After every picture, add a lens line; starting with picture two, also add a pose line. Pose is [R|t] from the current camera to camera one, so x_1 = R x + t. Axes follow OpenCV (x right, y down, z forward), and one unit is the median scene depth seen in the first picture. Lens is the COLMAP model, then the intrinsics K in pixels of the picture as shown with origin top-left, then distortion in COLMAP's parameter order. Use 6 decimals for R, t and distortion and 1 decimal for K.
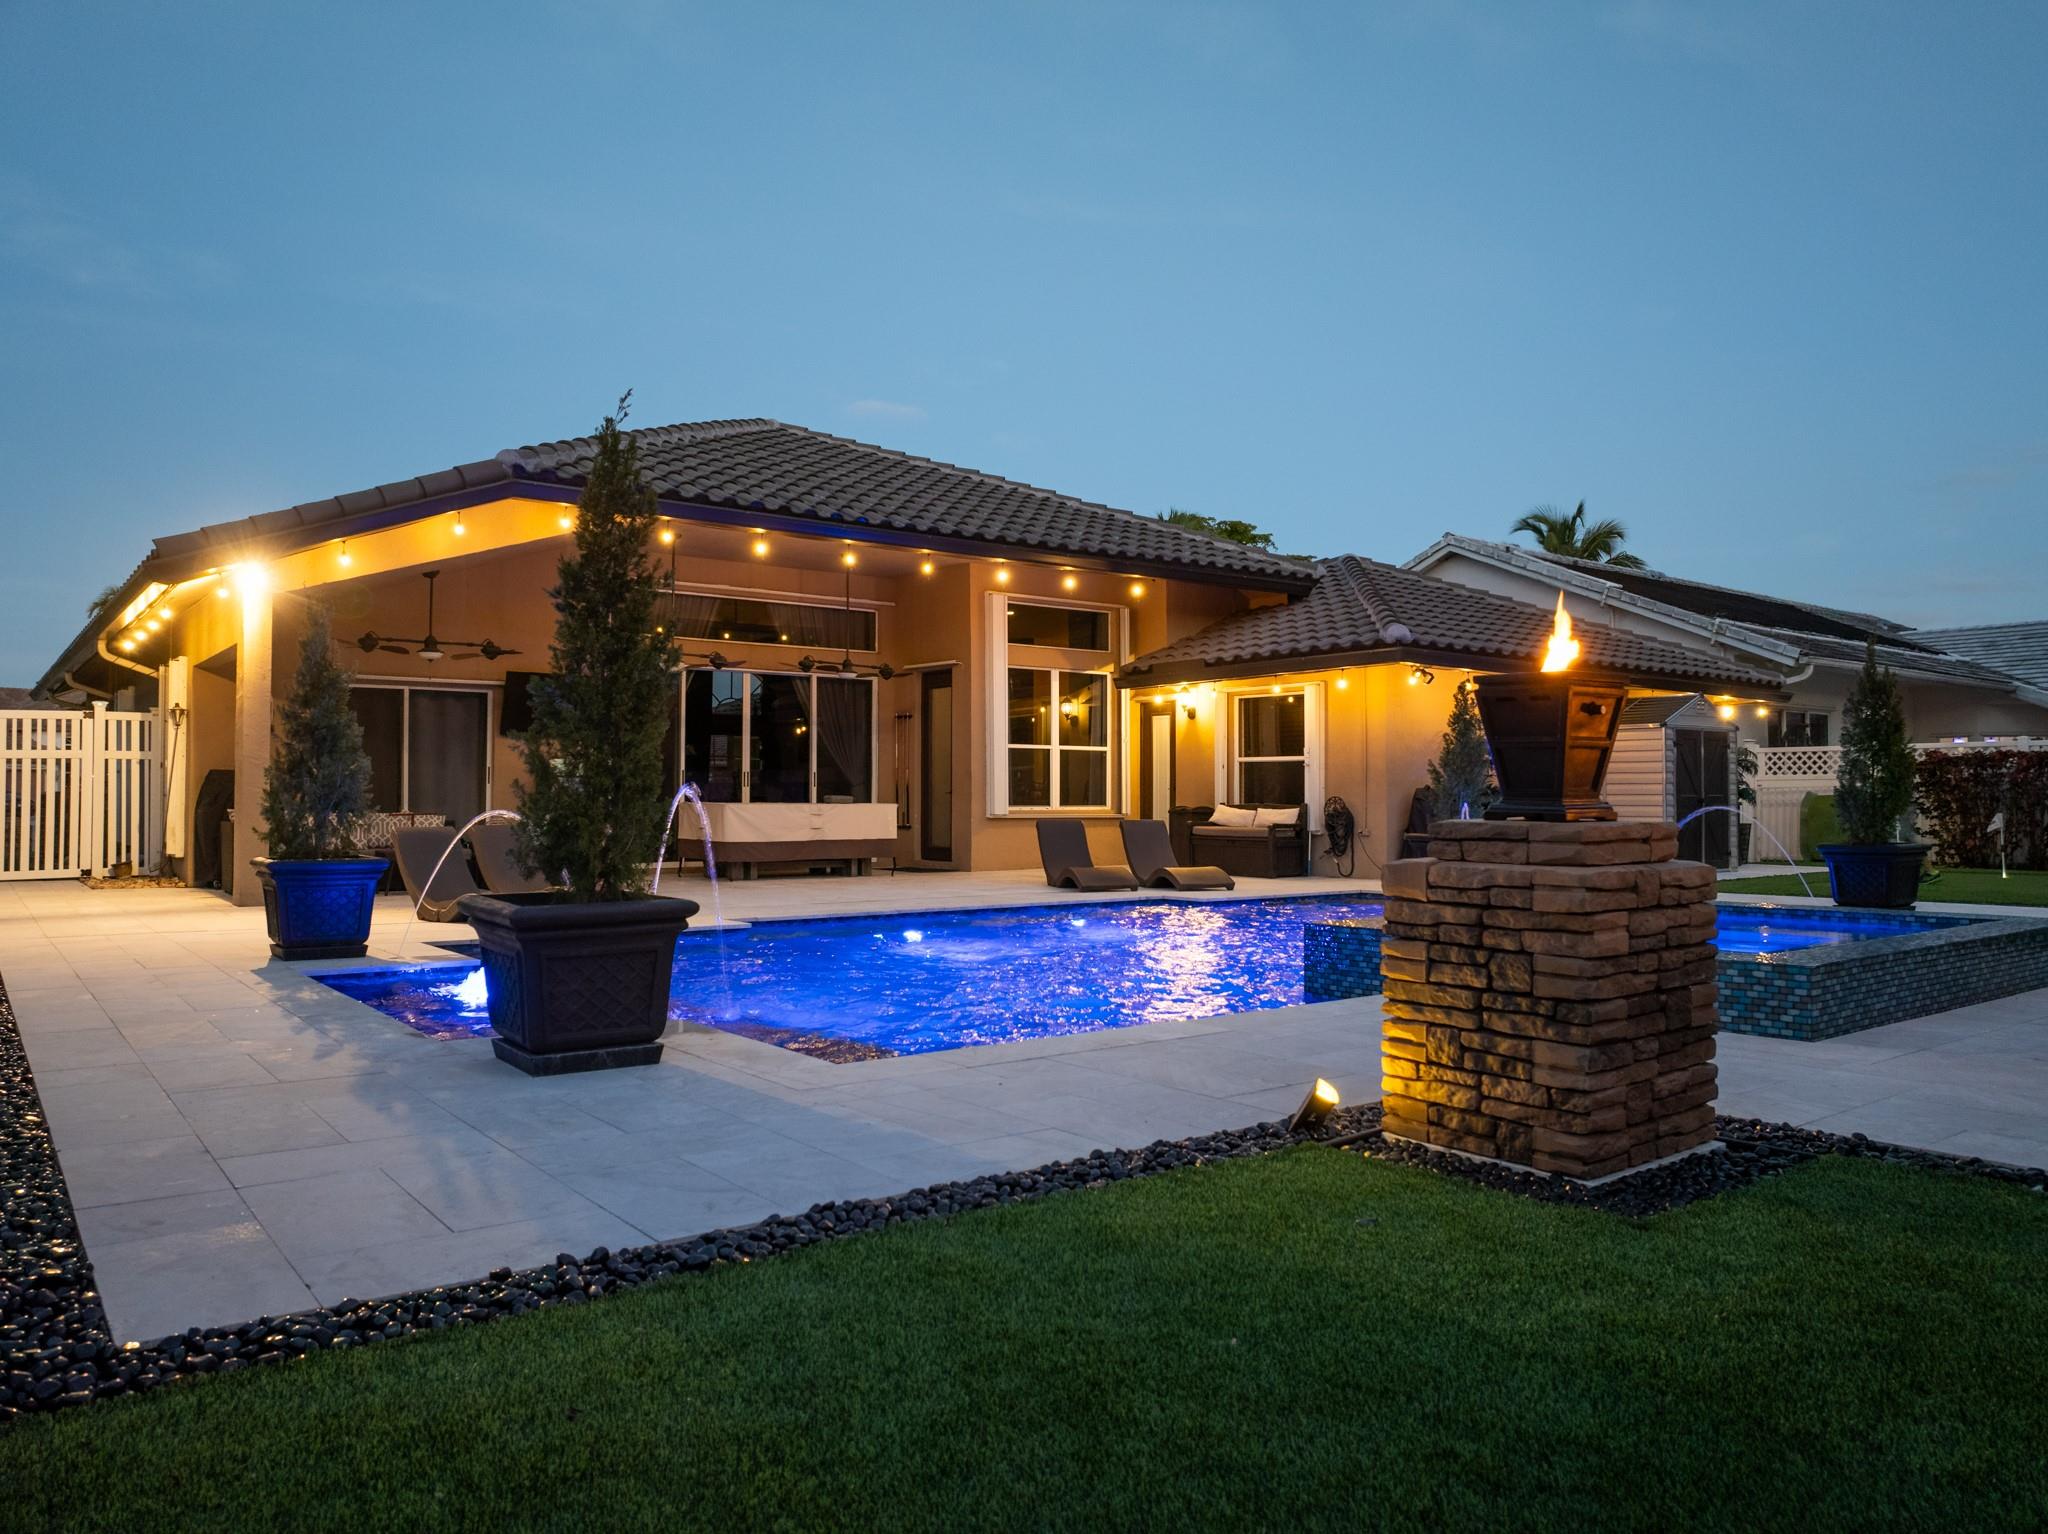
lens RADIAL K [[1431.4, 0, 1036.2], [0, 1431.4, 771.4], [0, 0, 1]] dist [-0.039567, -0.005032]
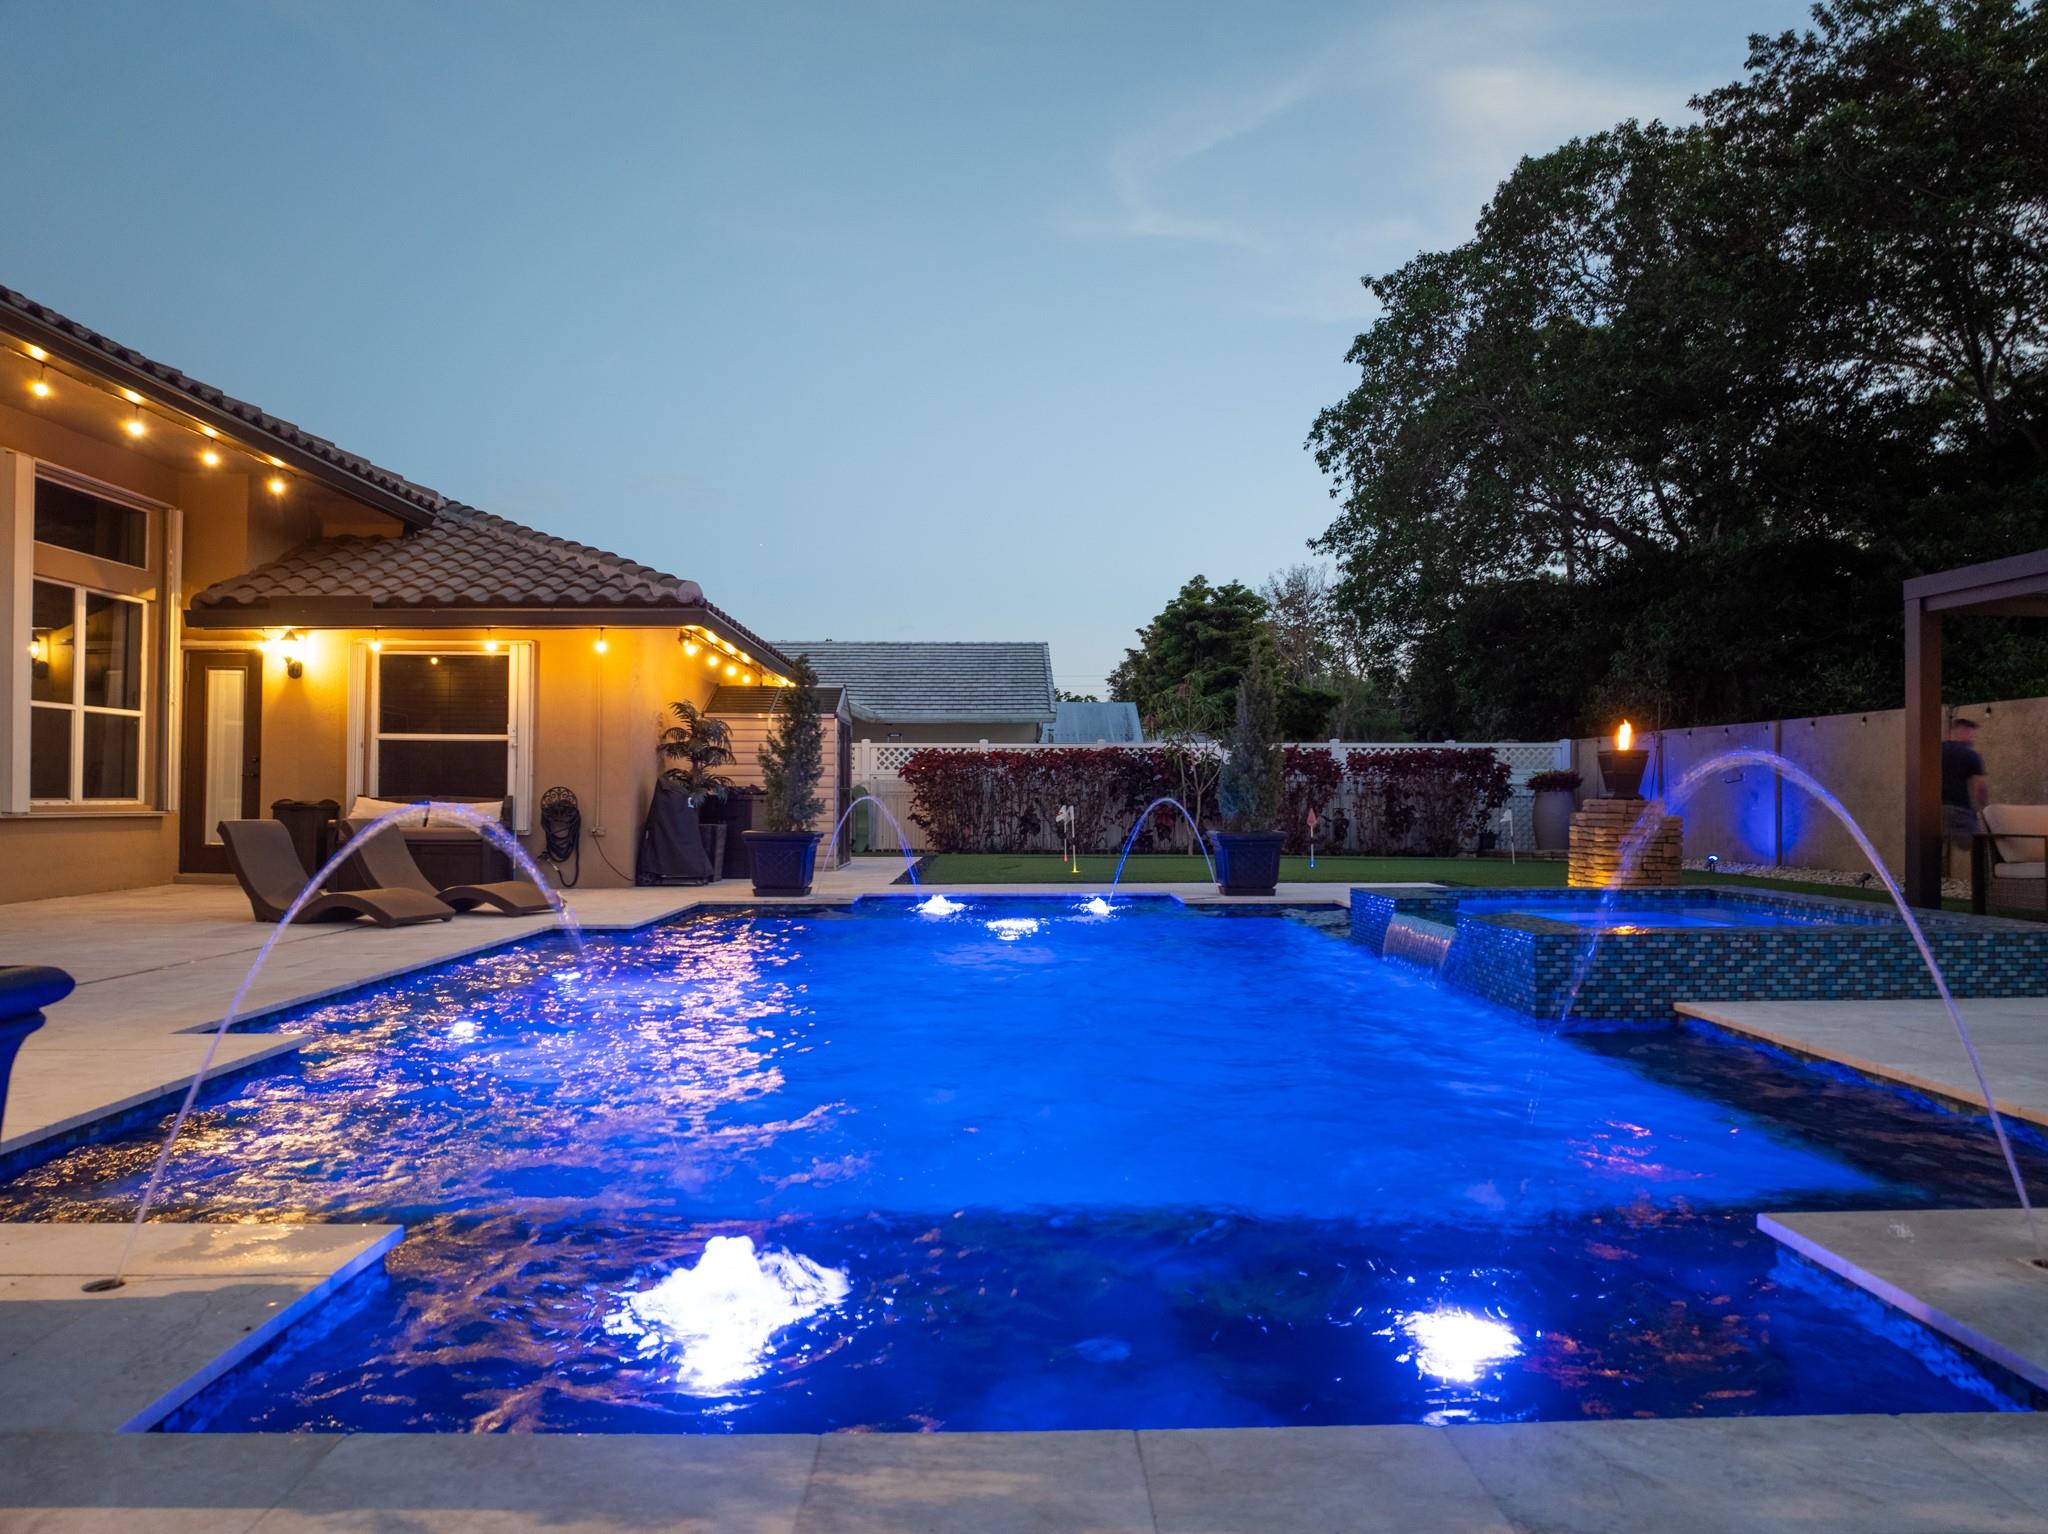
lens RADIAL K [[1431.4, 0, 1036.2], [0, 1431.4, 771.4], [0, 0, 1]] dist [-0.039567, -0.005032]
pose [[0.566175, 0.008706, 0.824239, -0.276674], [-0.017815, 0.999840, 0.001676, 0.002821], [-0.824093, -0.015632, 0.566239, 0.295563]]
